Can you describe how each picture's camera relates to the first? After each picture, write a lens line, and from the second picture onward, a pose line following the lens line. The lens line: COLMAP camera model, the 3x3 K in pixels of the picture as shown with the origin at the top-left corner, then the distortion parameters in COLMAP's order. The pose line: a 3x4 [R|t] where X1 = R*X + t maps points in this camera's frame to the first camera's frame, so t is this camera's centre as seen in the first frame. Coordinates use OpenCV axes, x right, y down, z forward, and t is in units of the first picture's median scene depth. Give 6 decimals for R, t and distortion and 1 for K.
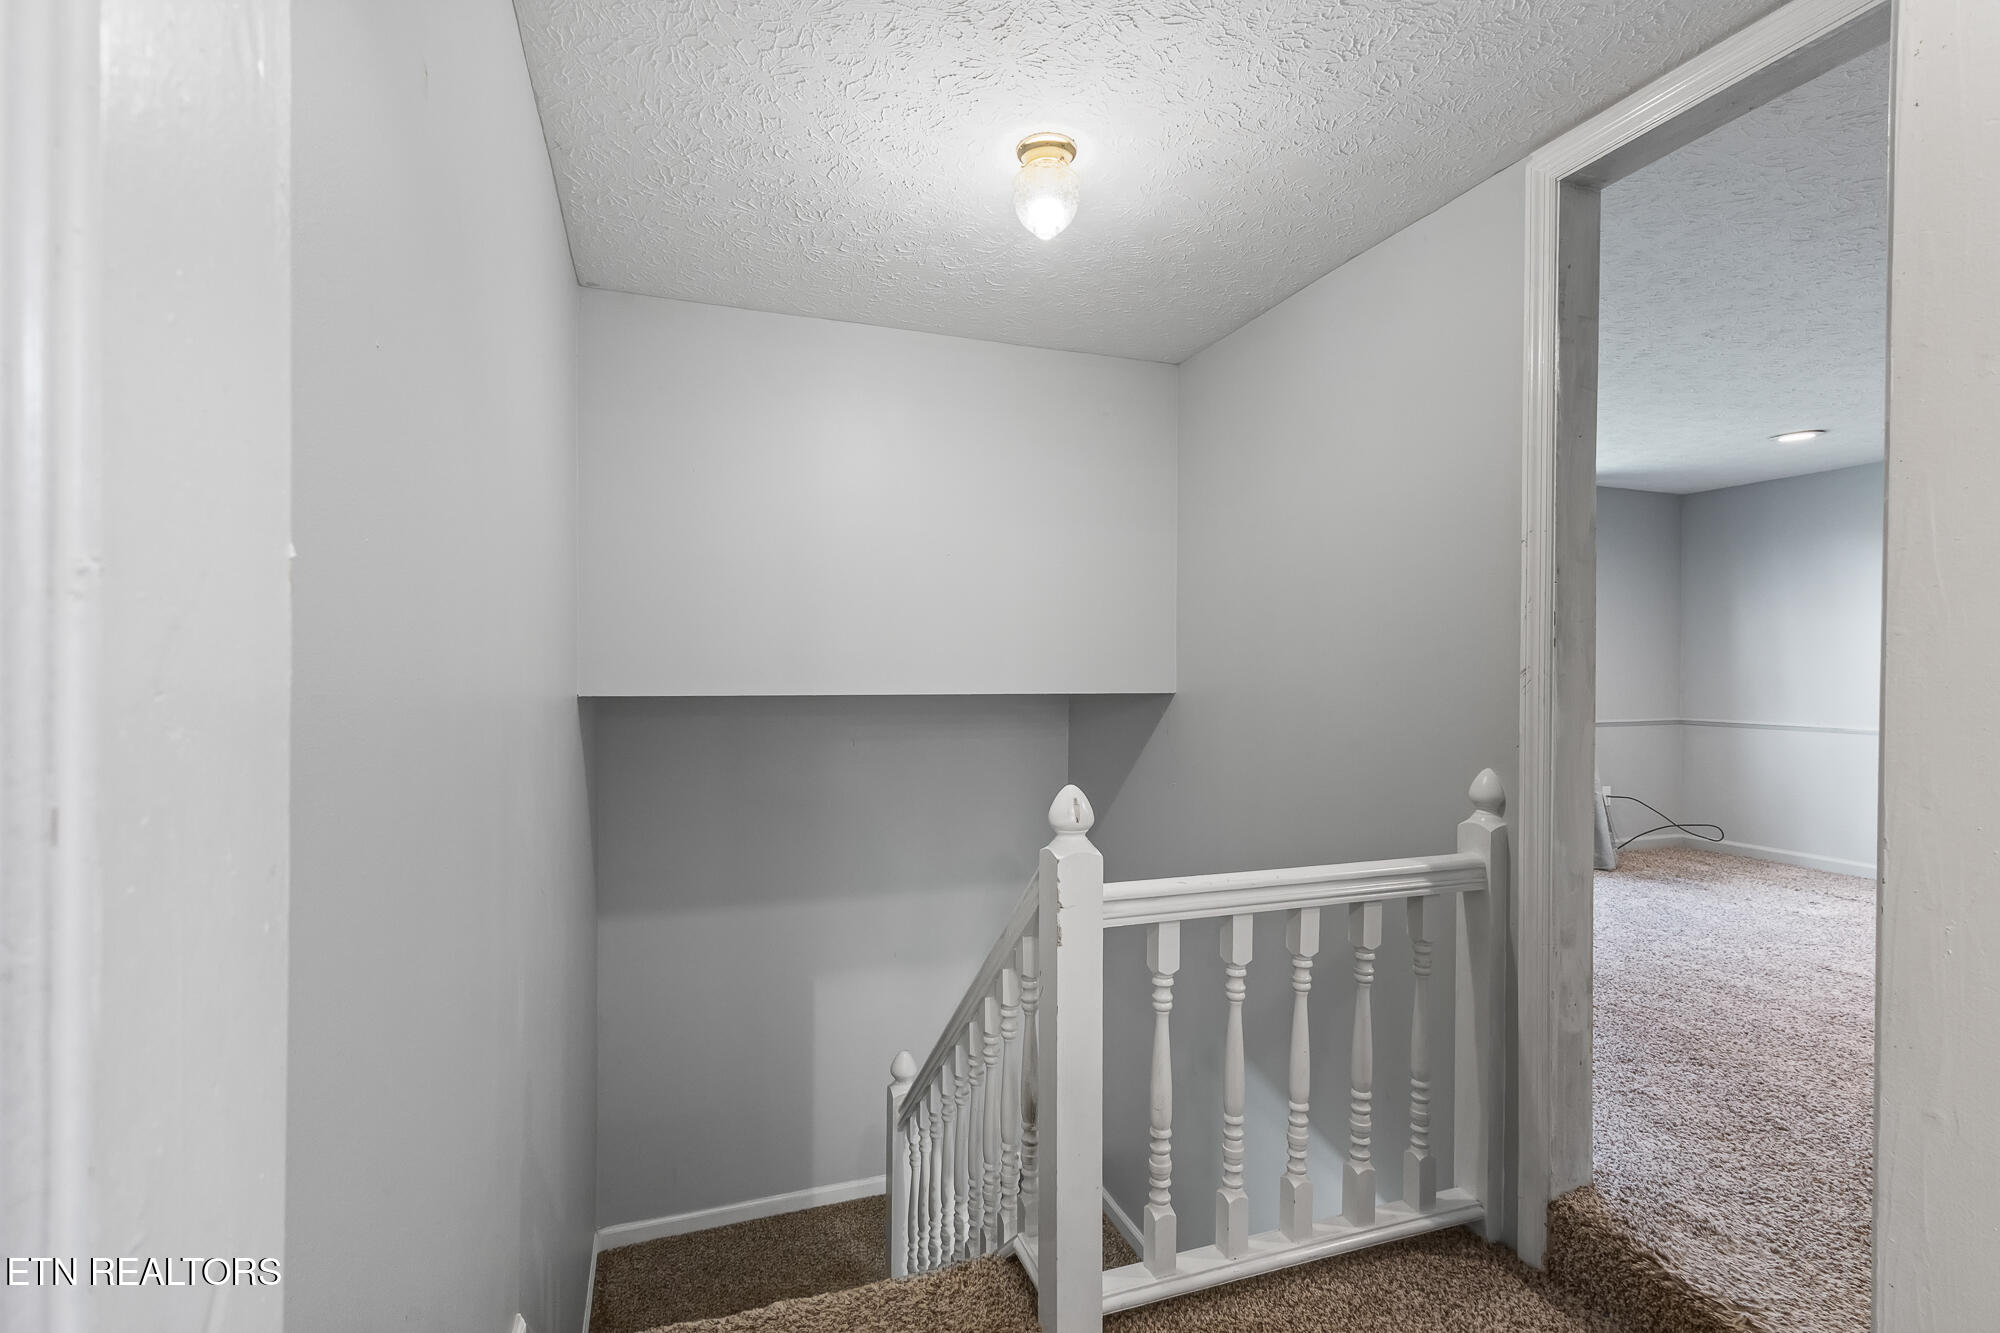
lens RADIAL K [[924.4, 0, 1013.8], [0, 924.4, 668.5], [0, 0, 1]] dist [0.008653, 0.001108]
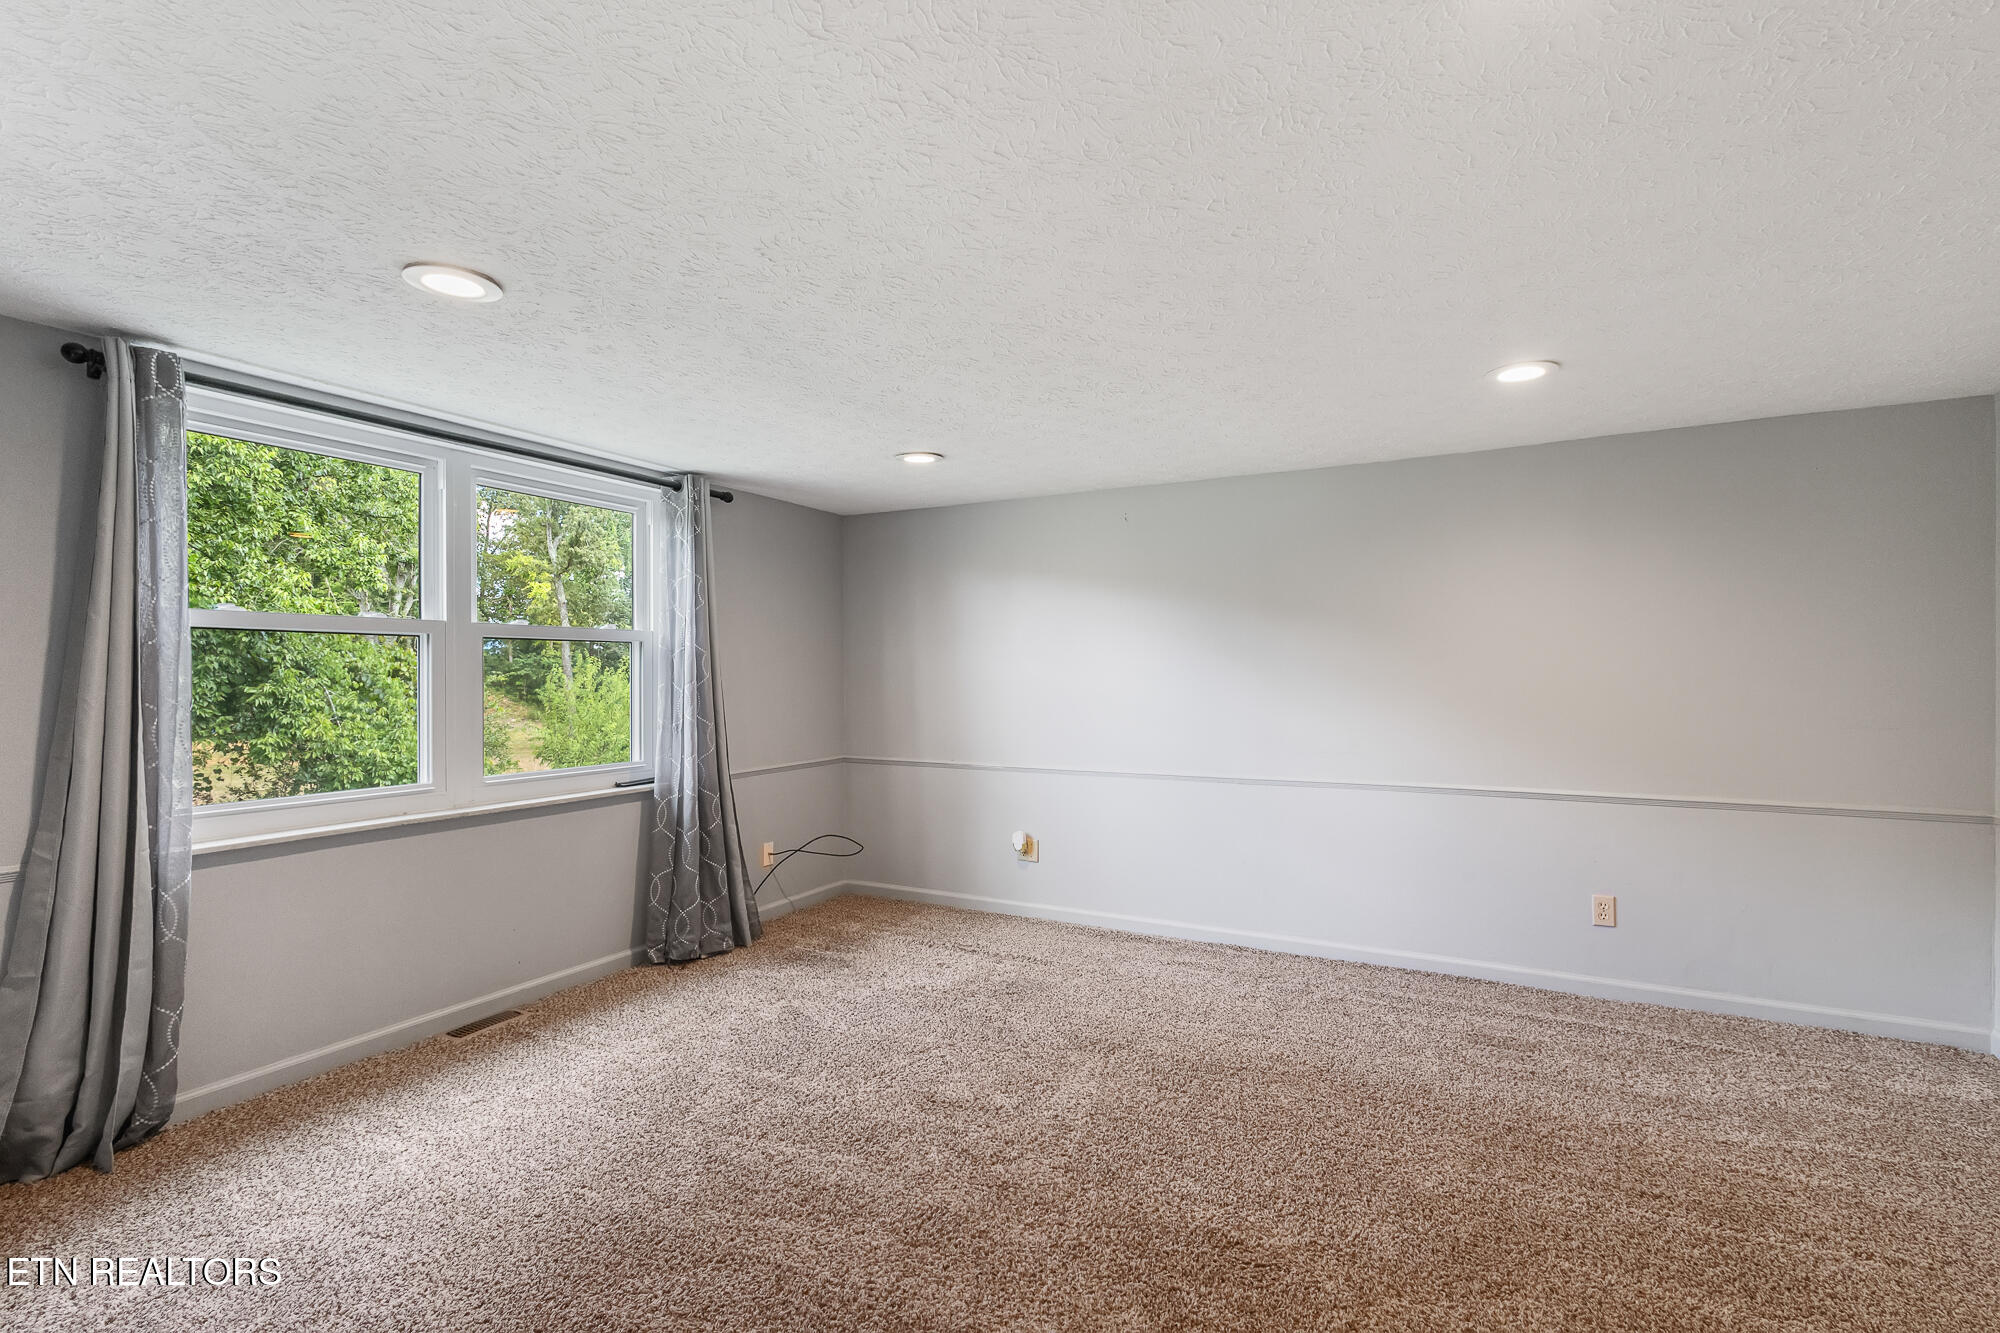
lens RADIAL K [[924.4, 0, 996.2], [0, 924.4, 665.5], [0, 0, 1]] dist [0.008653, 0.001108]
pose [[0.750232, -0.007277, 0.661134, 0.285672], [0.014023, 0.999890, -0.004907, -0.039124], [-0.661025, 0.012952, 0.750252, 0.262317]]
